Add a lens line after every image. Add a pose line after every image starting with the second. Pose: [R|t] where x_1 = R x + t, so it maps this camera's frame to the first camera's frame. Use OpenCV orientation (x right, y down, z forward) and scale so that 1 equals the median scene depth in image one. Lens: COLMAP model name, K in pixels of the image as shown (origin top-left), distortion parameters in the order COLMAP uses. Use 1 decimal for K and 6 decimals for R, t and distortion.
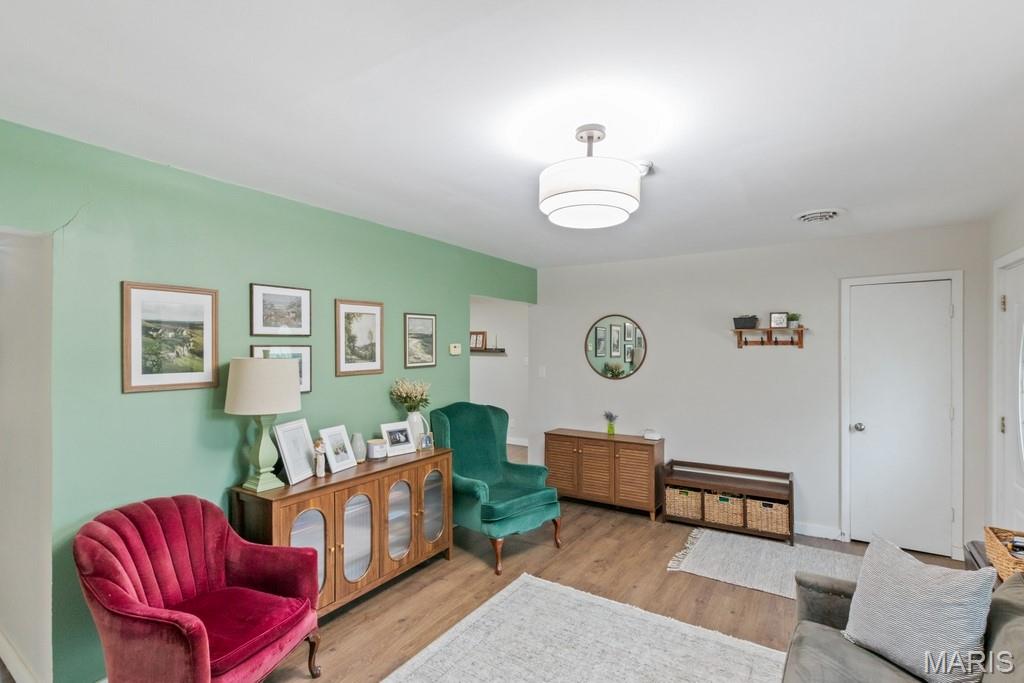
lens RADIAL K [[493.1, 0, 509.7], [0, 493.1, 344.0], [0, 0, 1]] dist [-0.003385, -0.000215]
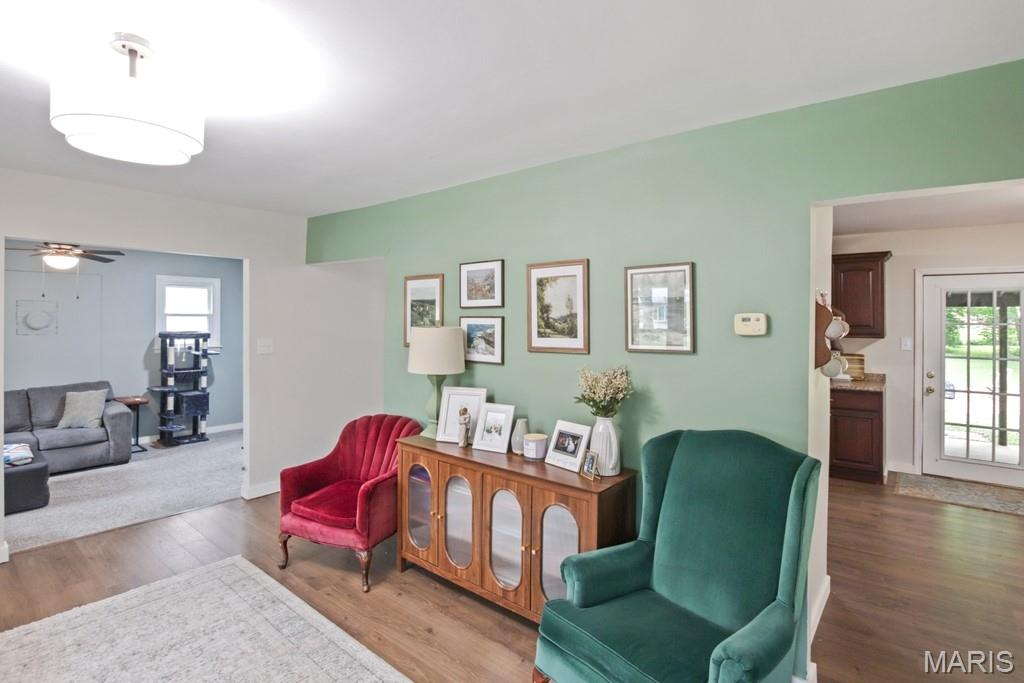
lens RADIAL K [[493.1, 0, 485.5], [0, 493.1, 321.1], [0, 0, 1]] dist [-0.003385, -0.000215]
pose [[-0.145498, 0.008016, -0.989326, 0.529956], [0.002906, 0.999966, 0.007674, 0.003762], [0.989354, -0.001759, -0.145516, 1.032380]]
